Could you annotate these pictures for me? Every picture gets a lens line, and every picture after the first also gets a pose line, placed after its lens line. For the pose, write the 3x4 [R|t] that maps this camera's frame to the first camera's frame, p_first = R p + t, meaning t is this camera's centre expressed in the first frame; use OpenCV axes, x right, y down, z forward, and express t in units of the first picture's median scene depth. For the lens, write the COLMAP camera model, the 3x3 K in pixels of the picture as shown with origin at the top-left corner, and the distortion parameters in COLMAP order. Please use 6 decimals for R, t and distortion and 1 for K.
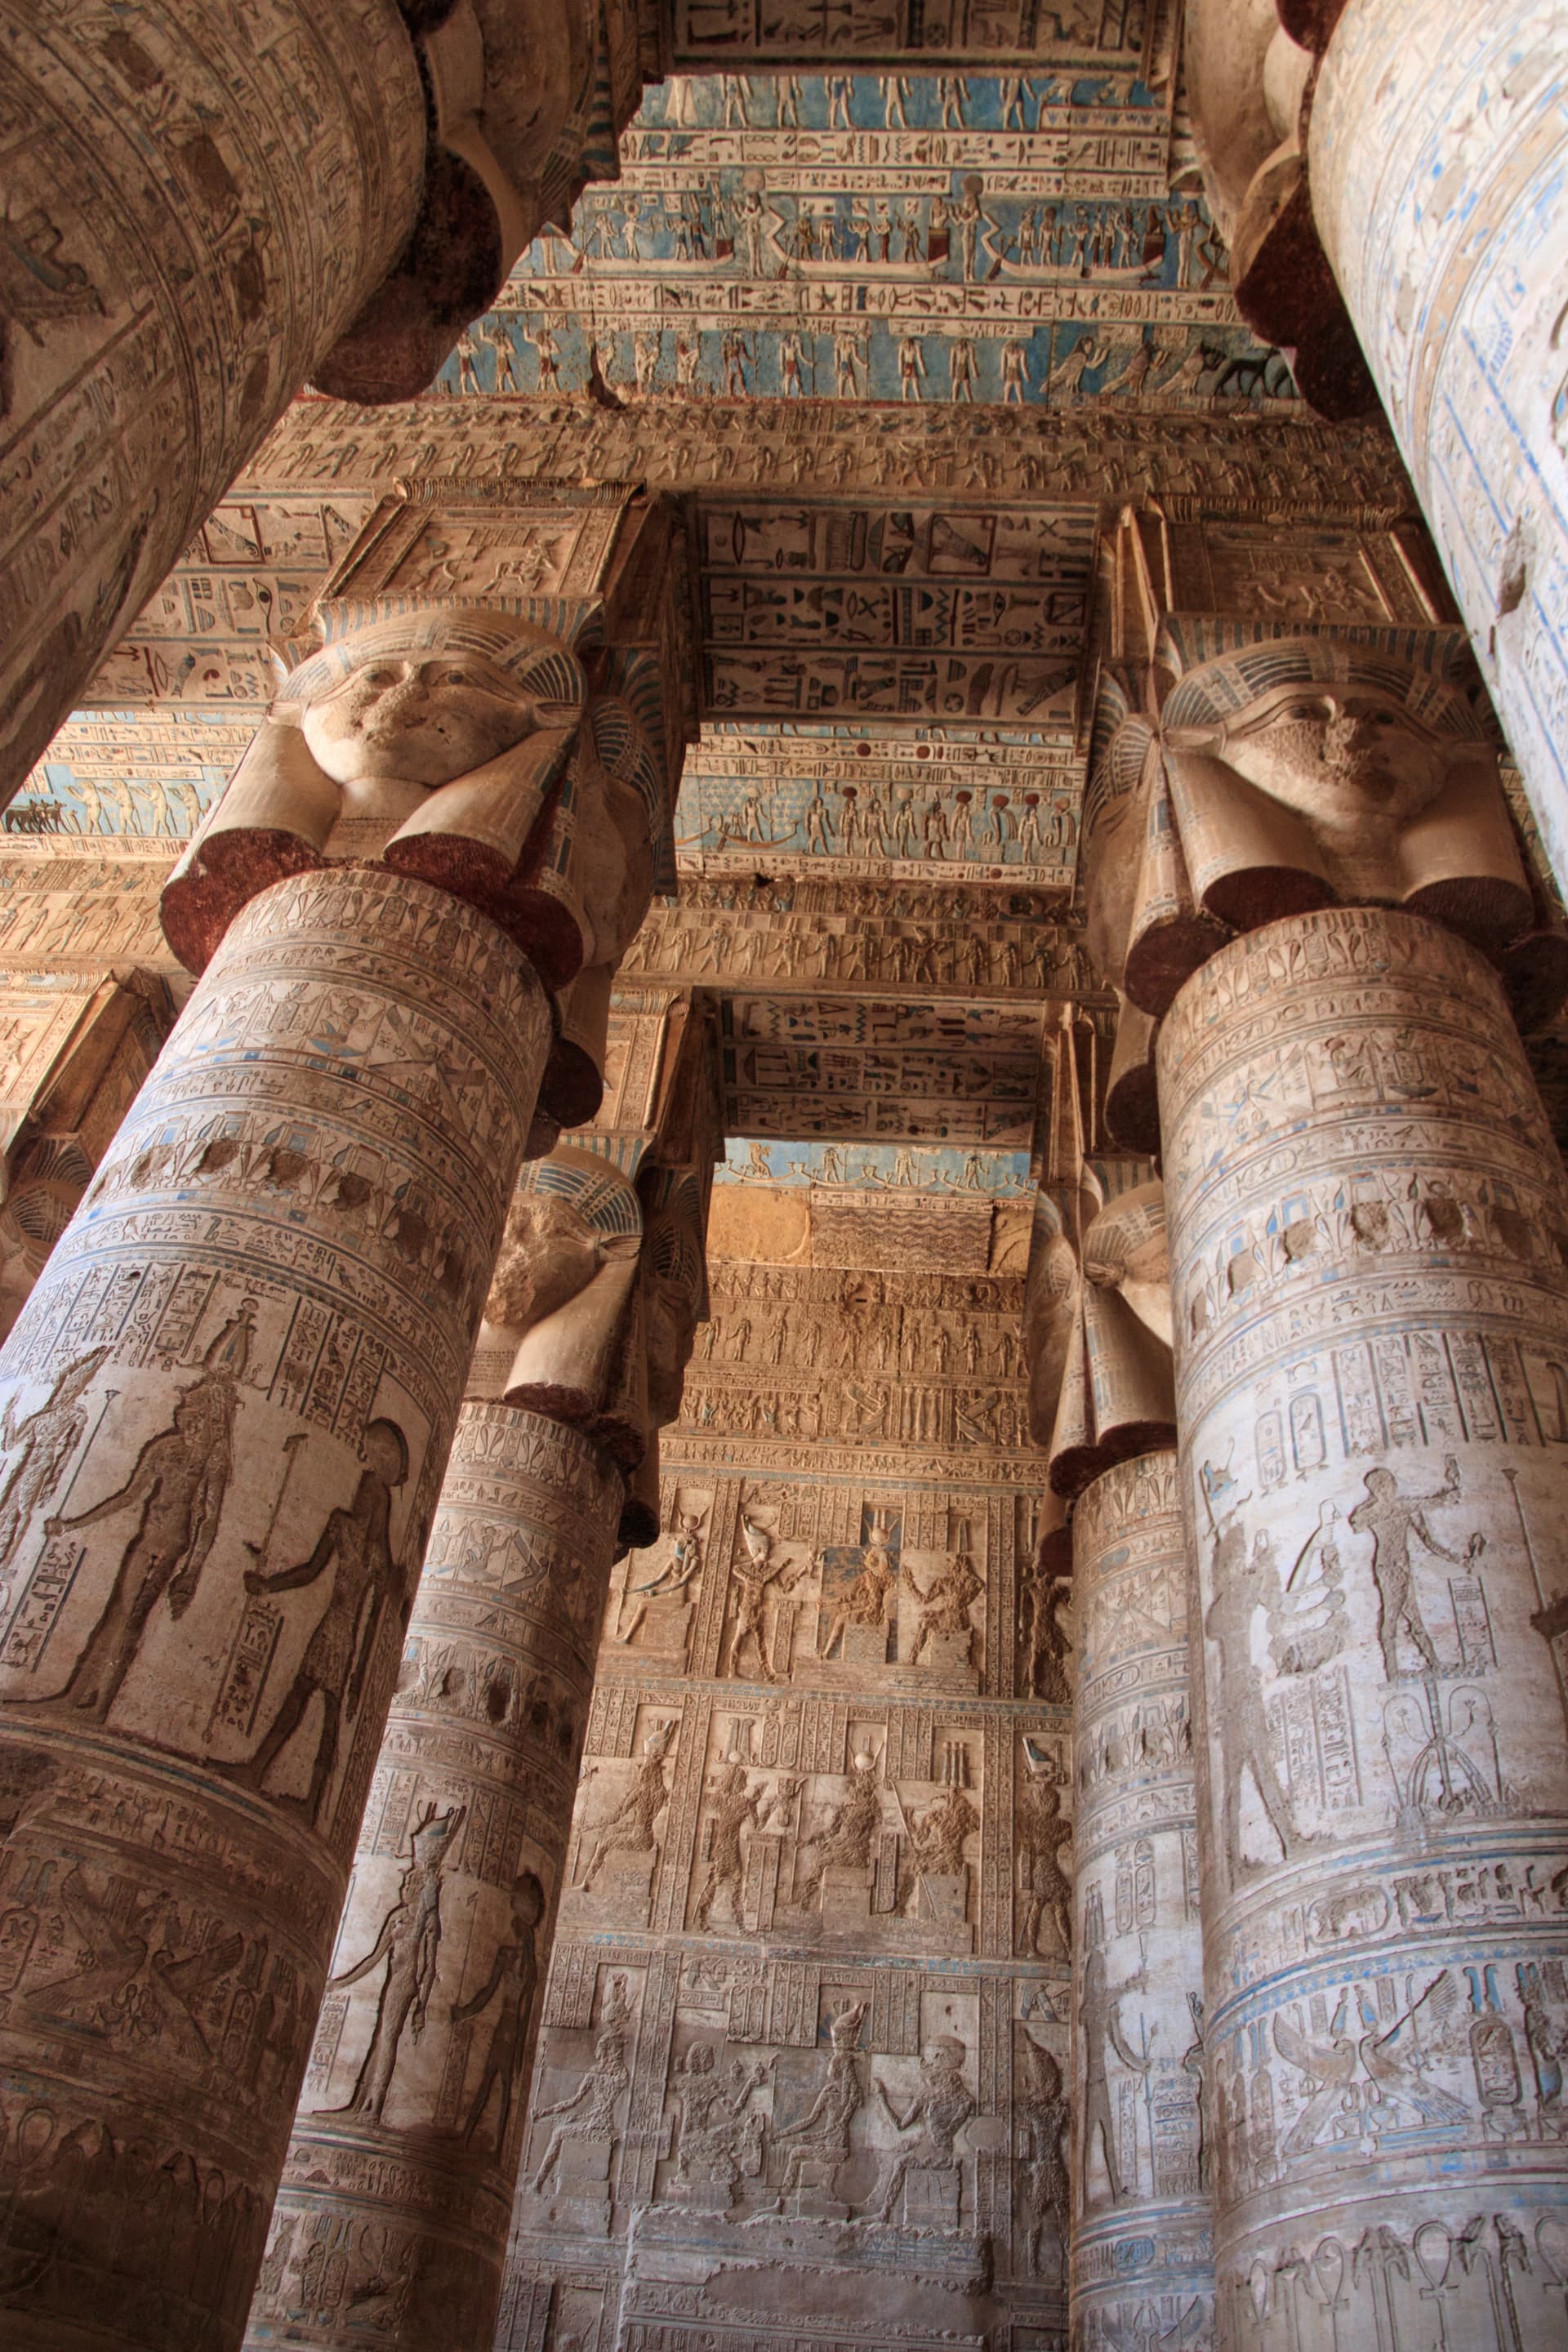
lens RADIAL K [[1749.9, 0, 855.8], [0, 1749.9, 1174.8], [0, 0, 1]] dist [-0.129728, 0.079751]
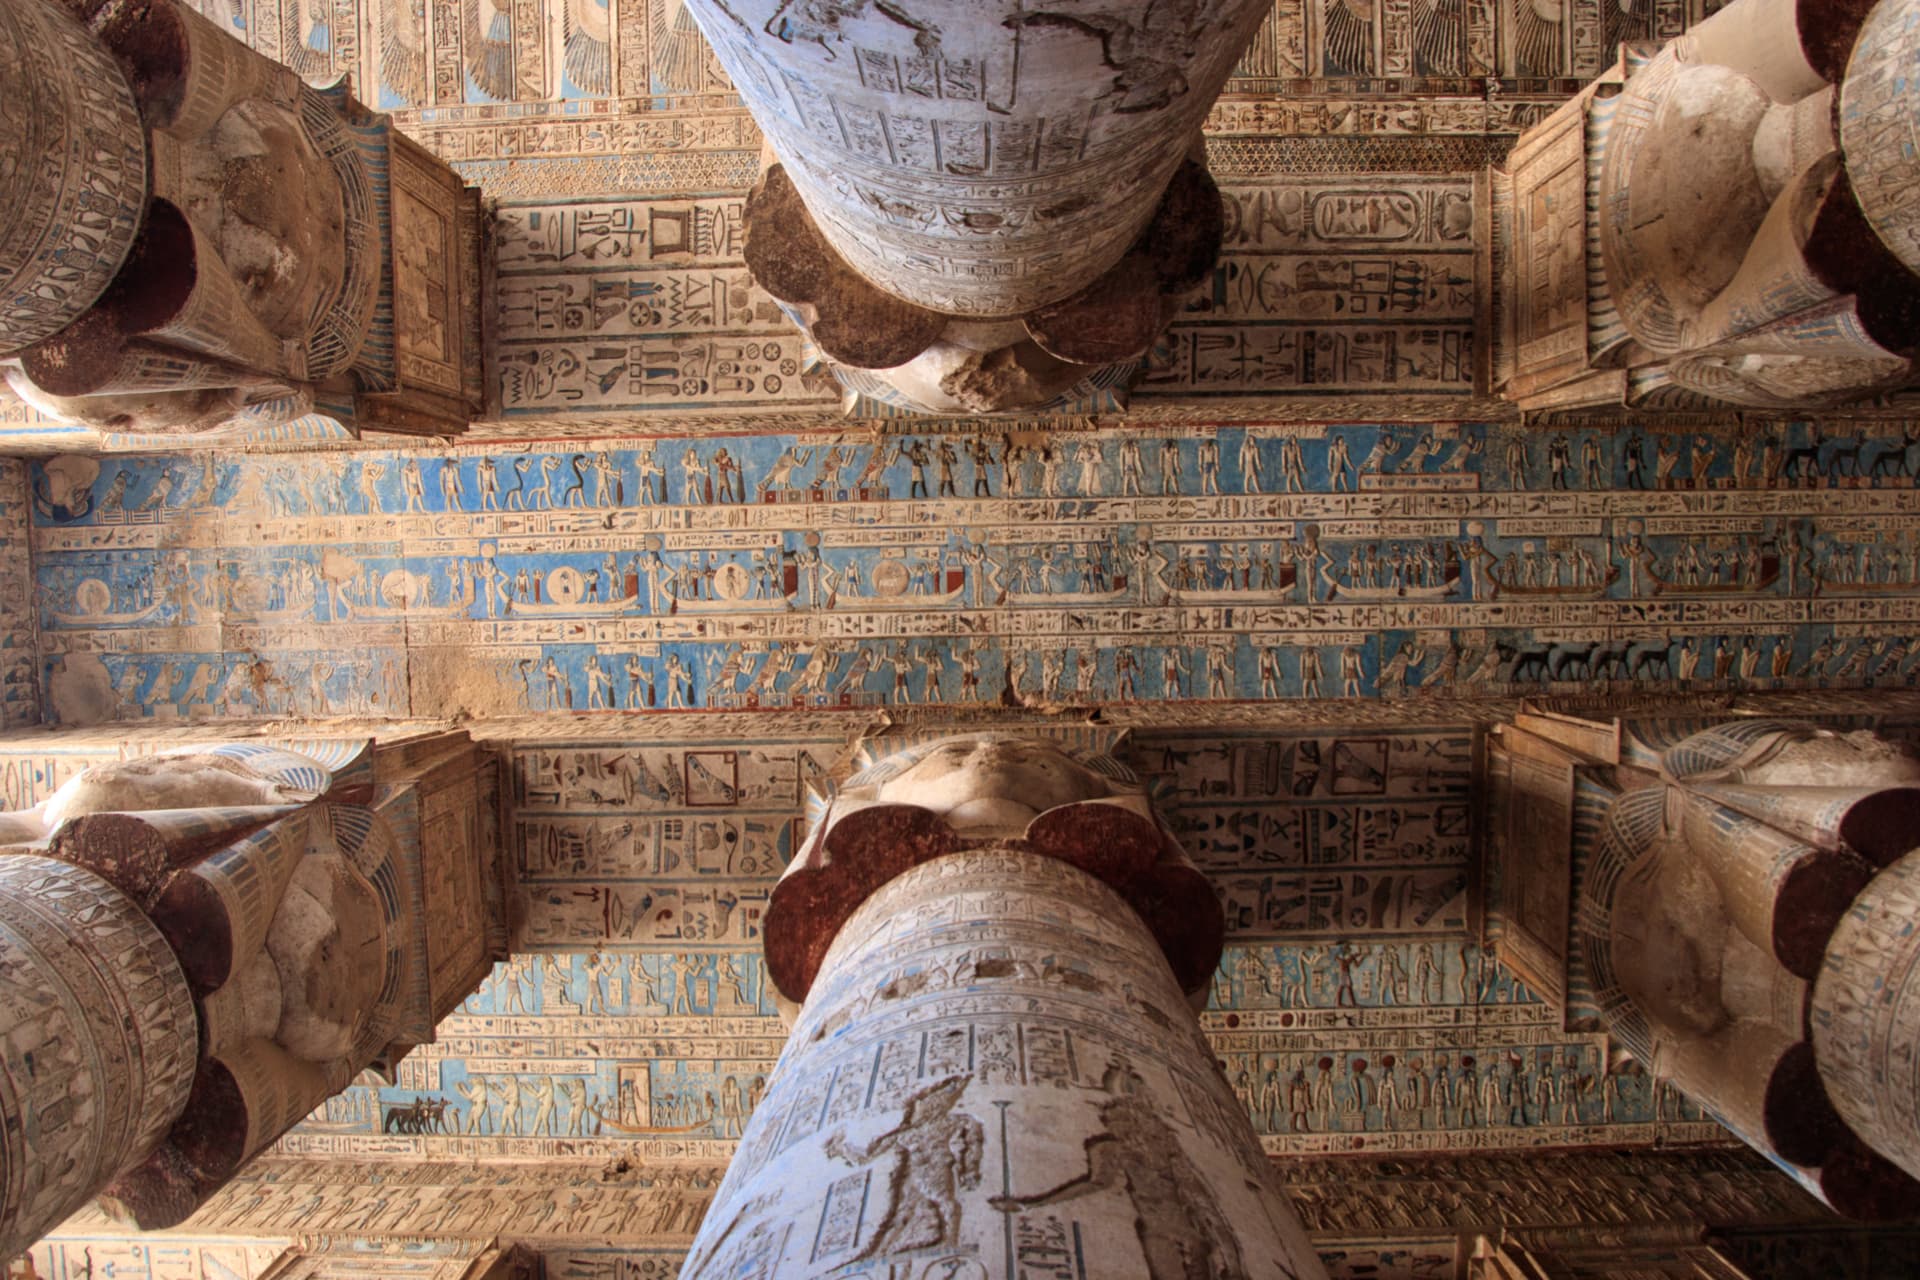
lens RADIAL K [[1428.5, 0, 956.4], [0, 1428.5, 680.4], [0, 0, 1]] dist [-0.129728, 0.079751]
pose [[0.998665, -0.020121, 0.047573, -0.248270], [0.046223, 0.759189, -0.649226, 0.190577], [-0.023055, 0.650559, 0.759106, 0.239068]]
